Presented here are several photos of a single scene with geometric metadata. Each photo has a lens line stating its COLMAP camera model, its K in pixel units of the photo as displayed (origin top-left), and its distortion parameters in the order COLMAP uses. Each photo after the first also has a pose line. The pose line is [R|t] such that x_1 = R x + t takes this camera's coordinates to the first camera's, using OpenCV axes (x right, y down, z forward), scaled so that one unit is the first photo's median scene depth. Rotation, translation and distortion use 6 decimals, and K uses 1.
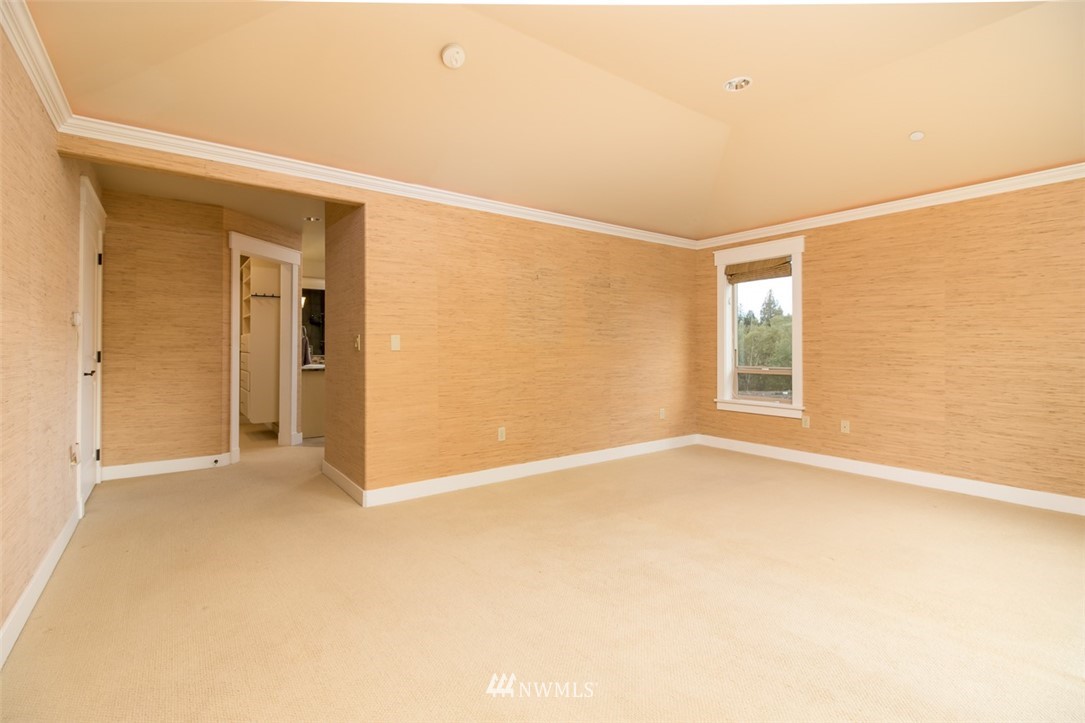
lens RADIAL K [[504.2, 0, 550.4], [0, 504.2, 351.3], [0, 0, 1]] dist [0.005171, -0.001207]
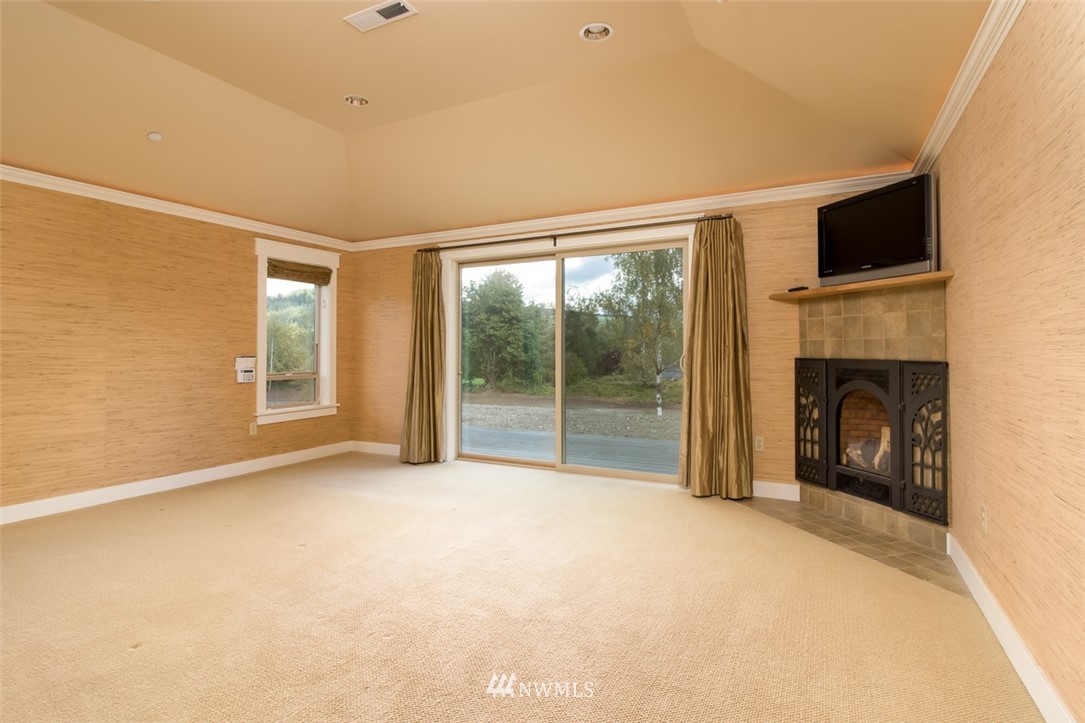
lens RADIAL K [[570.2, 0, 547.3], [0, 570.2, 356.4], [0, 0, 1]] dist [0.005950, 0.000353]
pose [[-0.443534, -0.006211, 0.896236, -0.566552], [0.011086, 0.999861, 0.012415, -0.004652], [-0.896189, 0.015442, -0.443404, 0.755191]]
